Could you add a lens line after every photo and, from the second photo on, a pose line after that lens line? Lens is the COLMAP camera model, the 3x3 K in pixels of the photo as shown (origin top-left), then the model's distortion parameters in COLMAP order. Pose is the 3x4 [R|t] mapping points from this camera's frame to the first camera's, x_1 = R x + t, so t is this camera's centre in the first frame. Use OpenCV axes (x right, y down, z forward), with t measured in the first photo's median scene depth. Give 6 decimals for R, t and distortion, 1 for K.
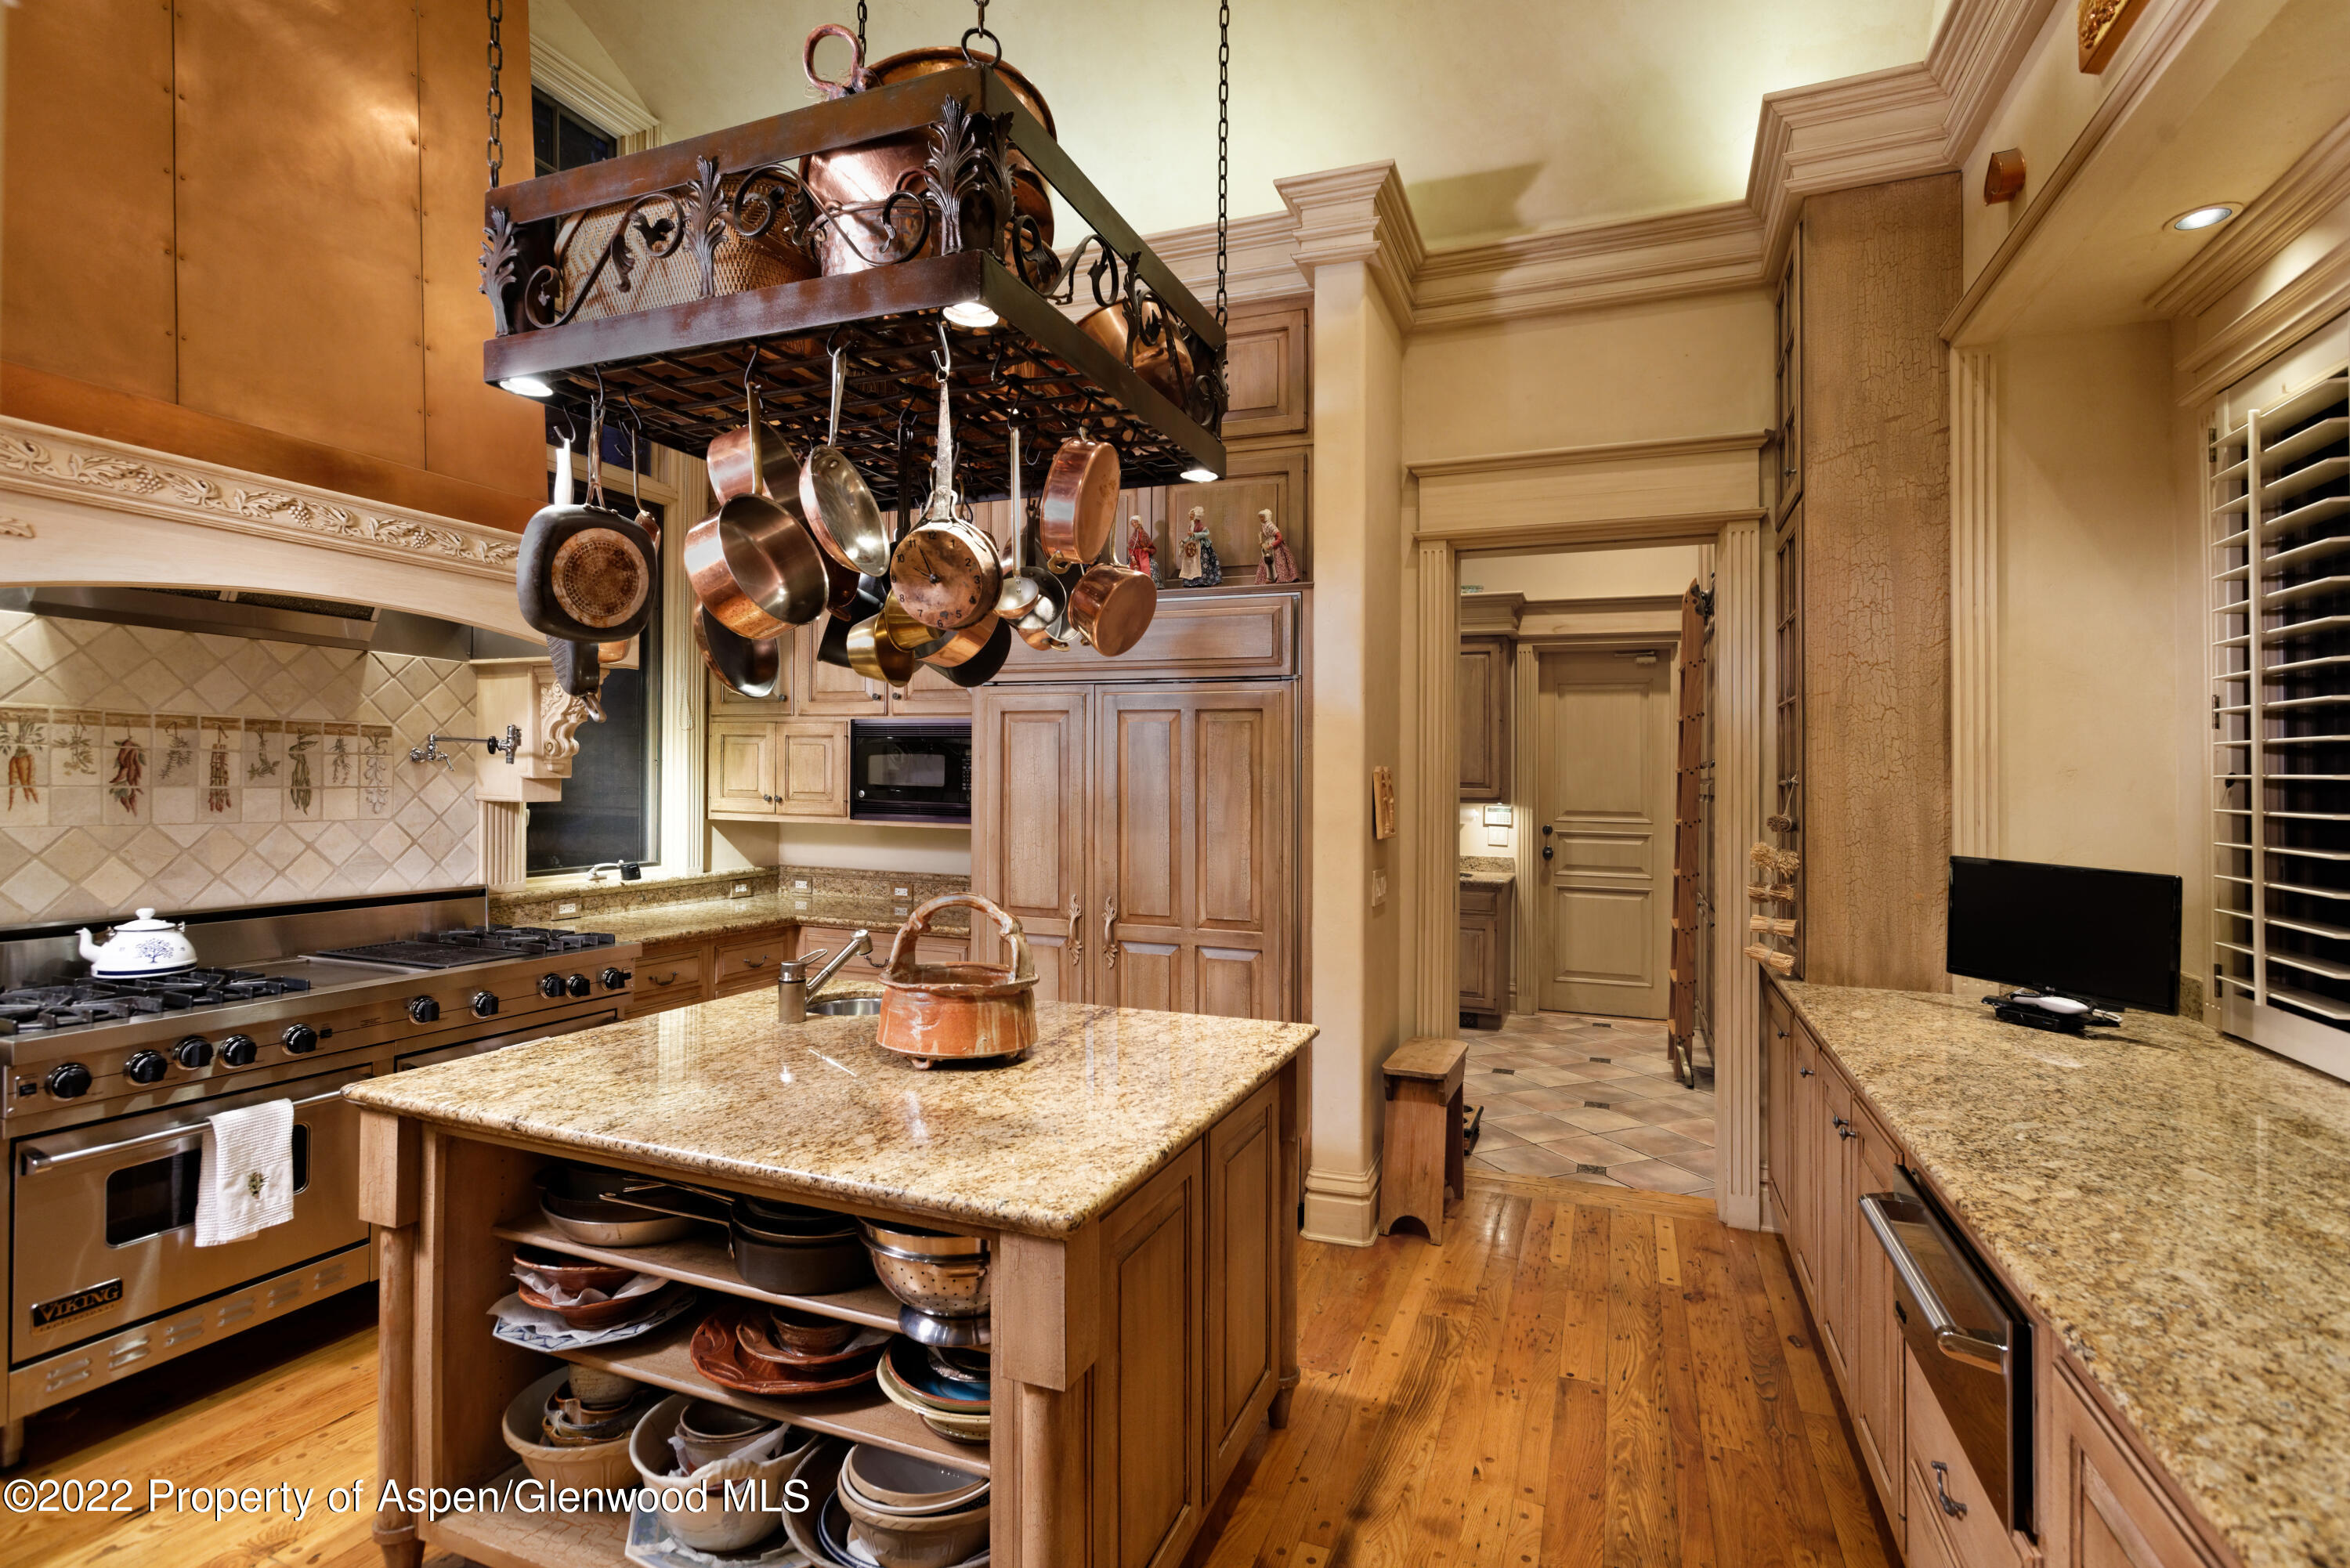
lens RADIAL K [[1126.3, 0, 1181.2], [0, 1126.3, 774.1], [0, 0, 1]] dist [-0.000162, -0.000993]
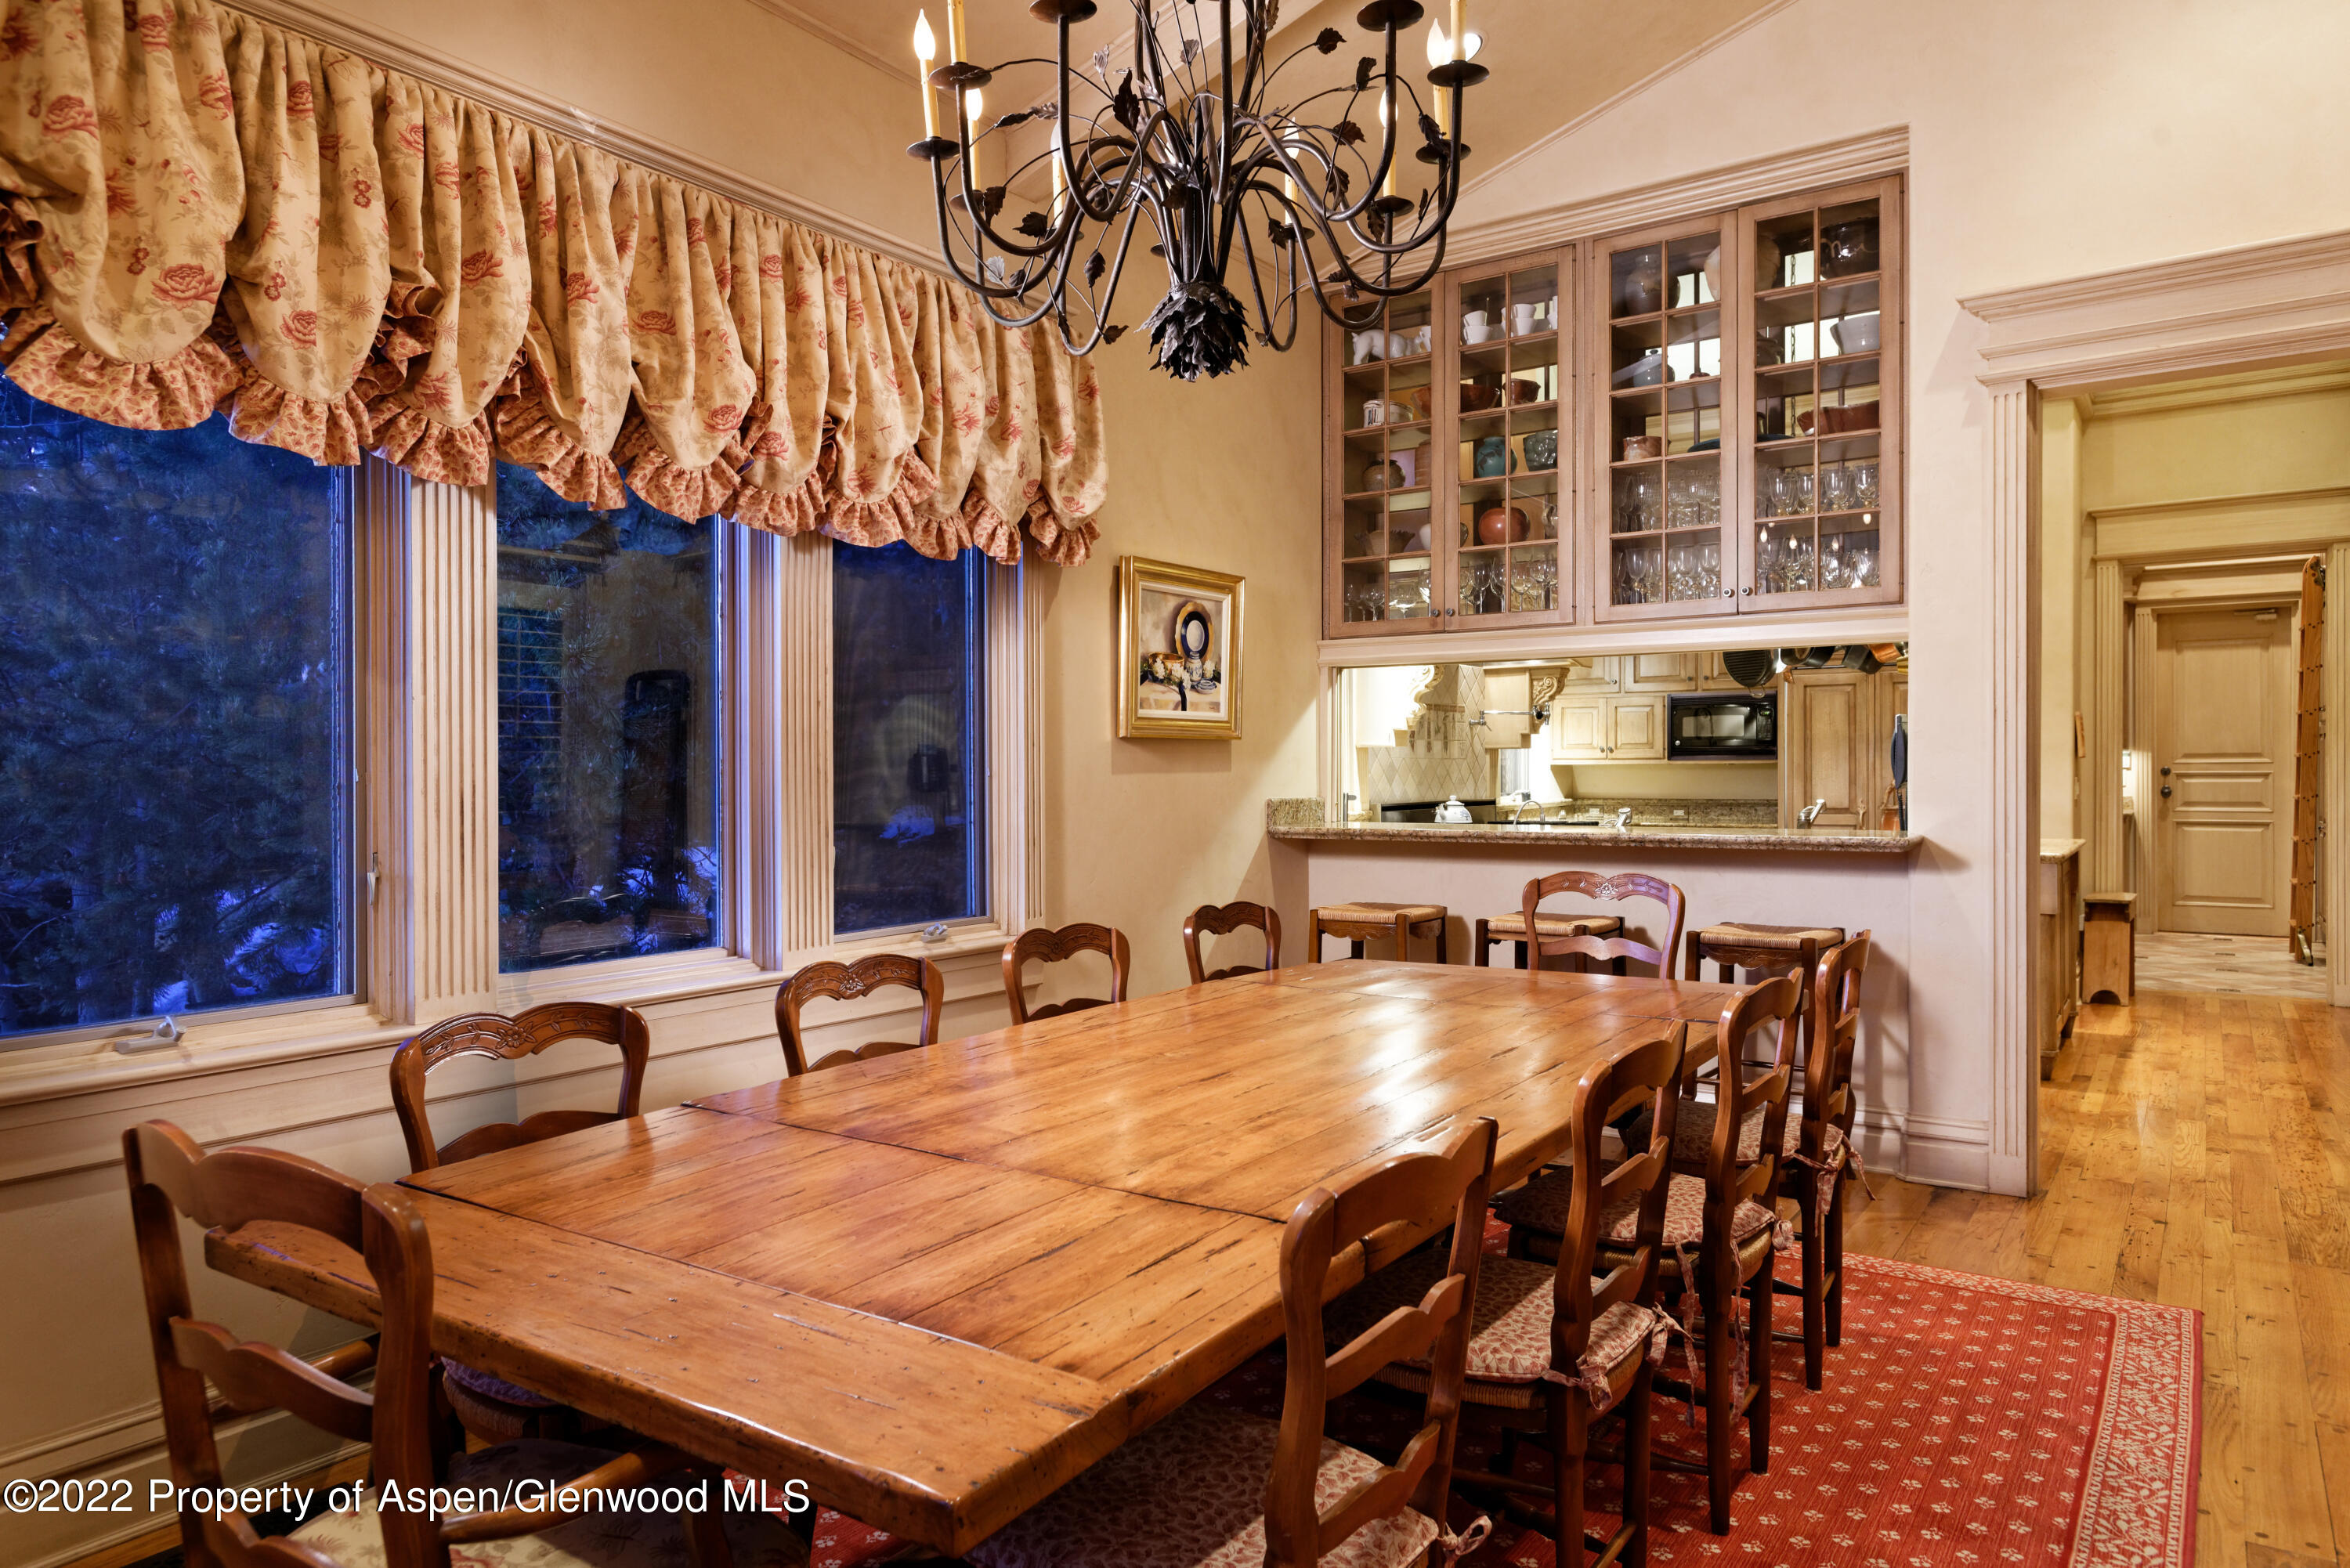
lens RADIAL K [[1448.1, 0, 1196.3], [0, 1448.1, 806.5], [0, 0, 1]] dist [0.001918, 0.002352]
pose [[0.971716, -0.016677, -0.235562, -0.639354], [0.024436, 0.999249, 0.030060, 0.040039], [0.234884, -0.034966, 0.971394, -1.478304]]
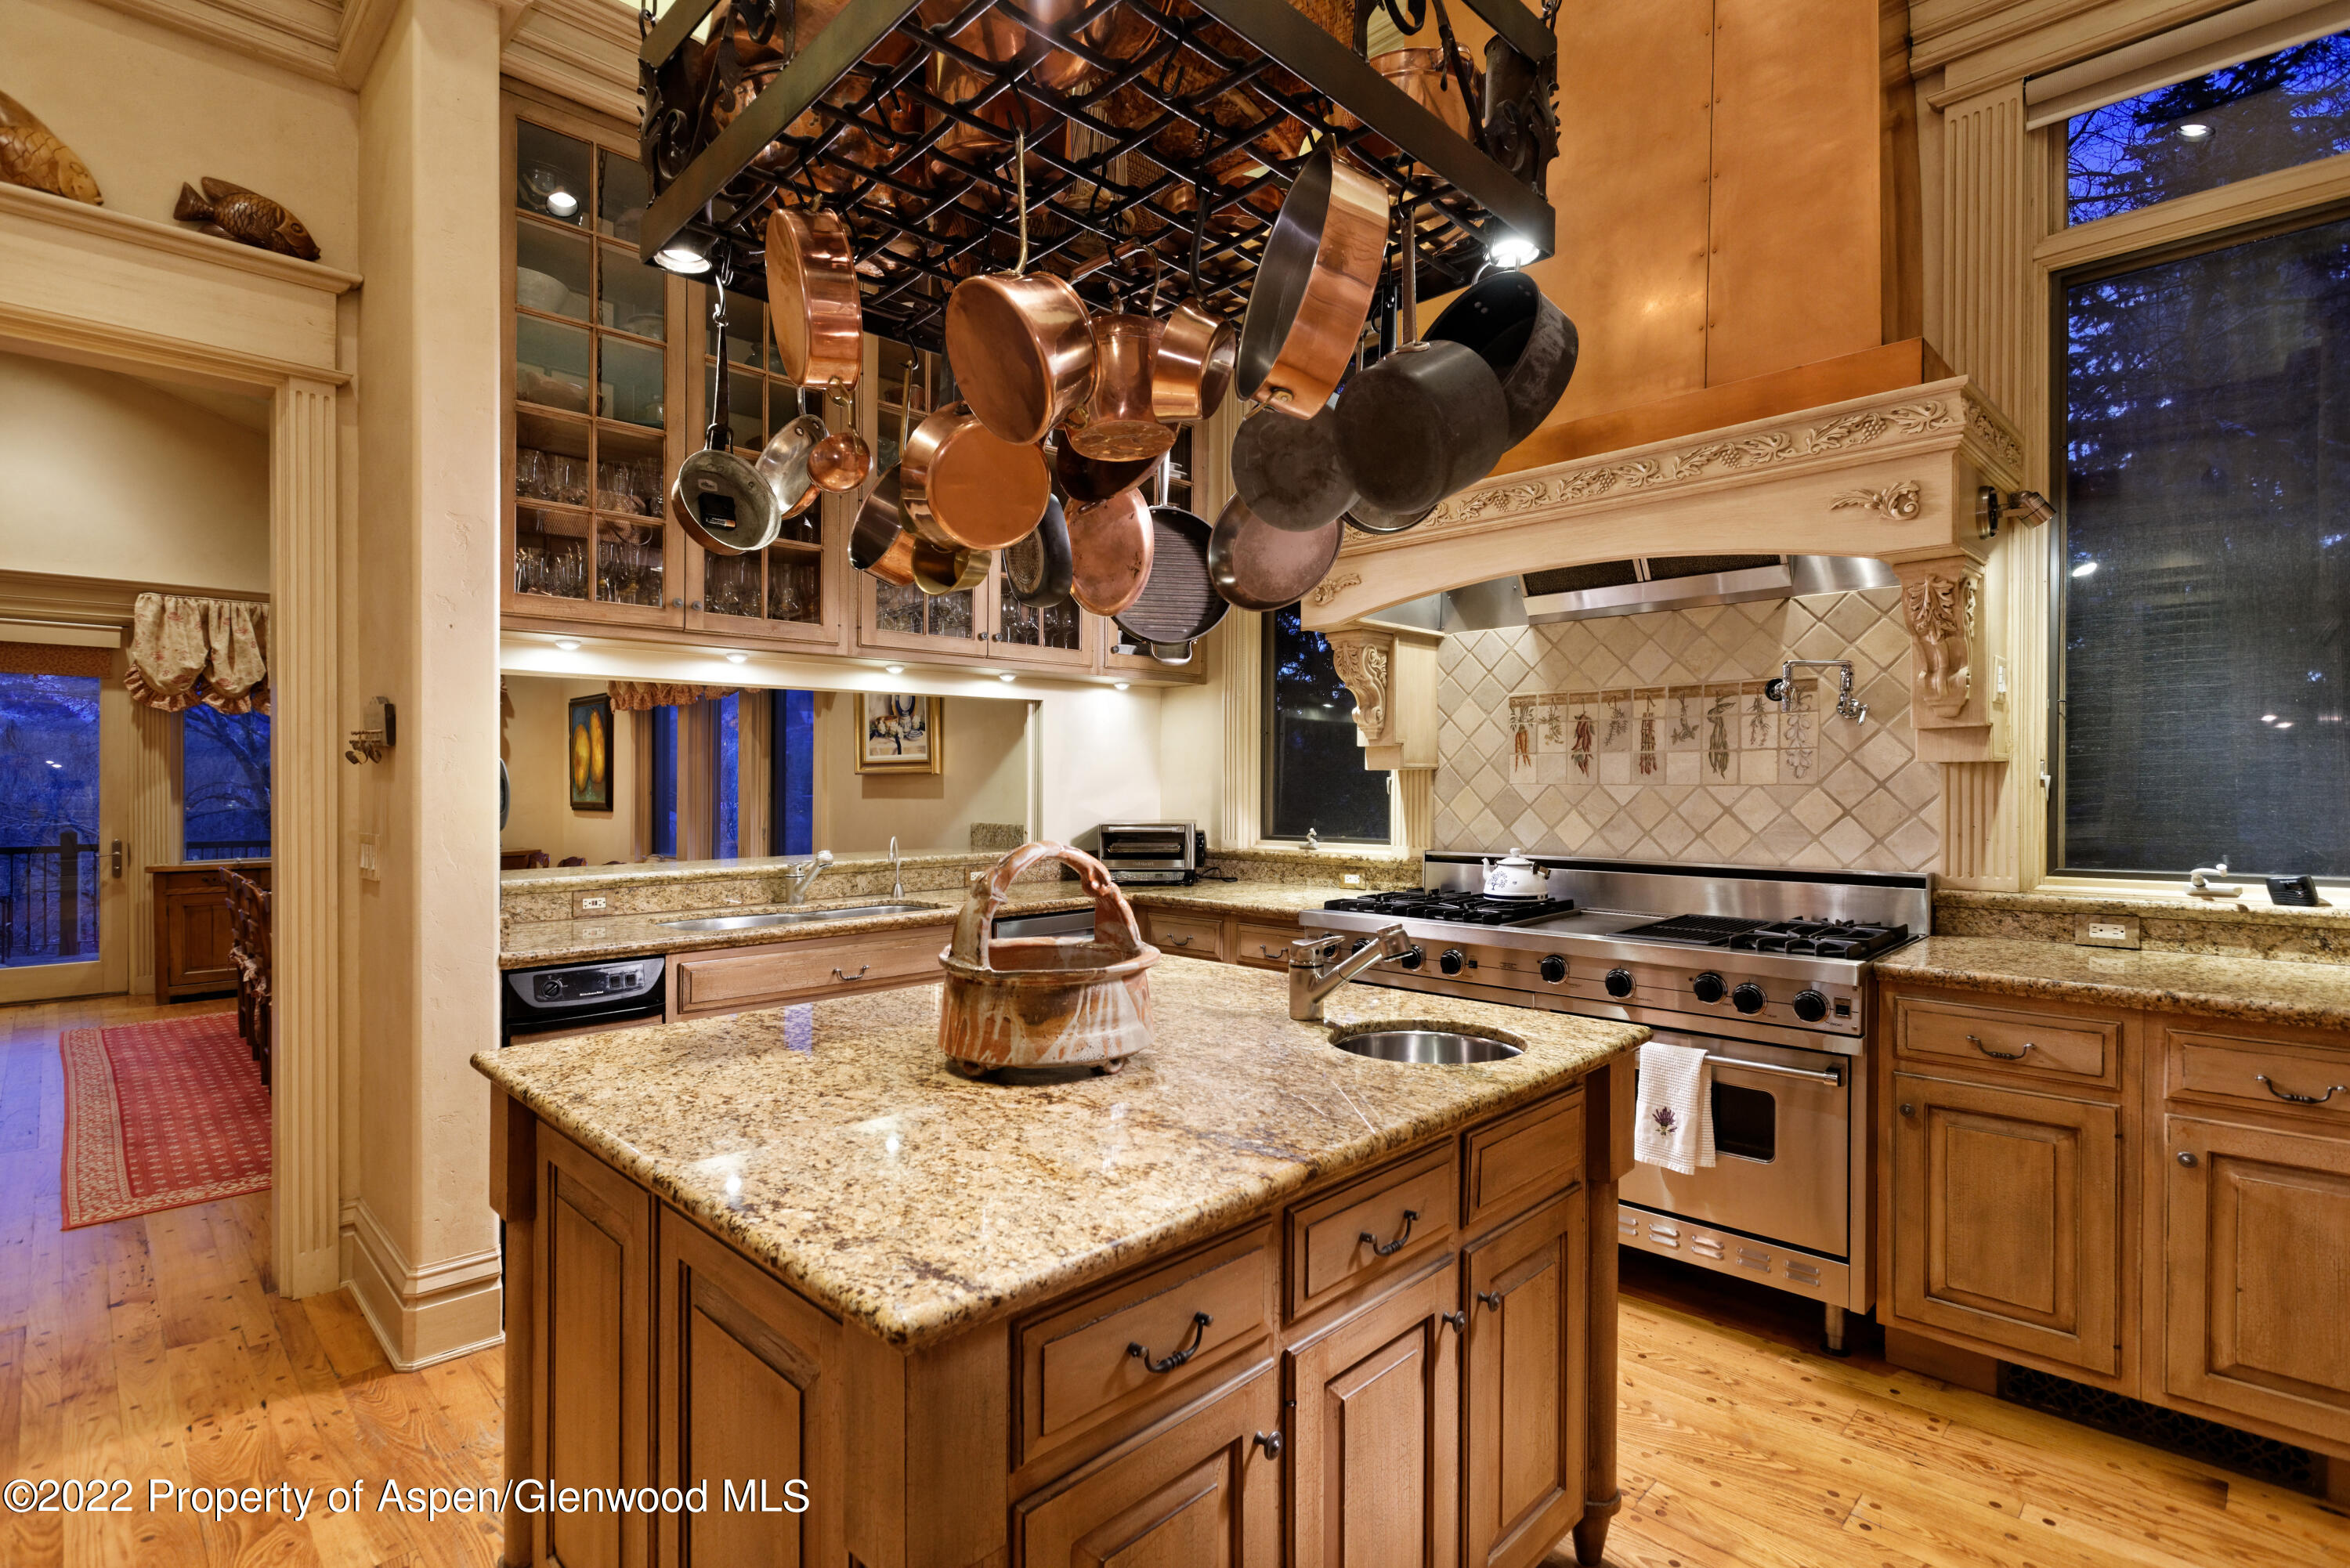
lens RADIAL K [[1126.3, 0, 1178.6], [0, 1126.3, 820.9], [0, 0, 1]] dist [-0.000162, -0.000993]
pose [[-0.395156, 0.019045, -0.918416, 0.308669], [0.004285, 0.999812, 0.018889, 0.051902], [0.918604, 0.003529, -0.395164, 0.937402]]
